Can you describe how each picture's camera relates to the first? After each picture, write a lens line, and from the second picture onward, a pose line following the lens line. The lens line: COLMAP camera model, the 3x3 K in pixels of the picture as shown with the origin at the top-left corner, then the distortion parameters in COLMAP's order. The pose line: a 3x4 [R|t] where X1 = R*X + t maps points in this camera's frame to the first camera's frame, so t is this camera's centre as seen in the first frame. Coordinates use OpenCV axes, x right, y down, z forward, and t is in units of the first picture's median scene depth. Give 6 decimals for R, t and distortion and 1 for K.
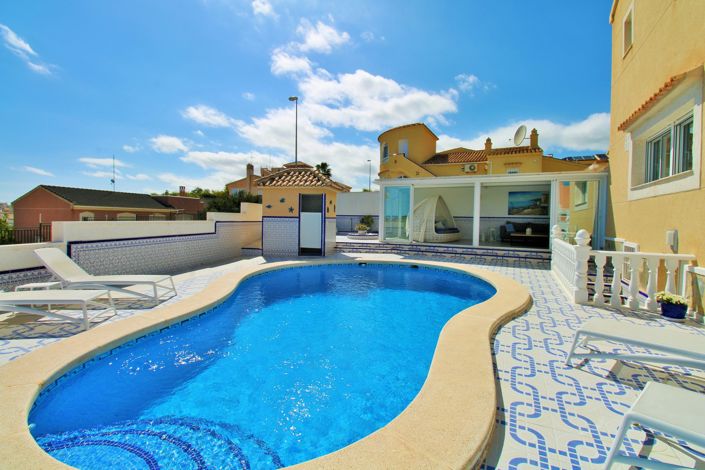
lens RADIAL K [[331.8, 0, 354.1], [0, 331.8, 230.9], [0, 0, 1]] dist [-0.003195, -0.005326]
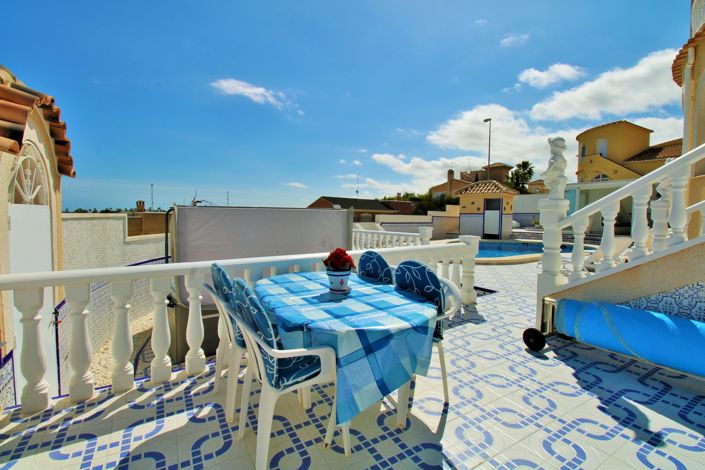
lens RADIAL K [[331.8, 0, 352.1], [0, 331.8, 236.5], [0, 0, 1]] dist [-0.003195, -0.005326]
pose [[0.832622, 0.029540, -0.553054, 0.079473], [-0.021377, 0.999547, 0.021206, 0.020005], [0.553429, -0.005834, 0.832876, -0.273496]]
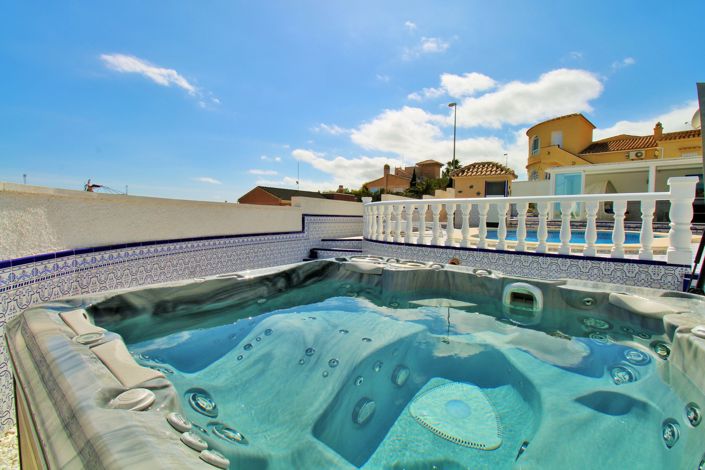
lens RADIAL K [[331.8, 0, 353.9], [0, 331.8, 237.5], [0, 0, 1]] dist [-0.003195, -0.005326]
pose [[0.945018, 0.017818, -0.326533, -0.108780], [-0.011532, 0.999709, 0.021175, 0.041745], [0.326815, -0.016245, 0.944949, -0.189986]]
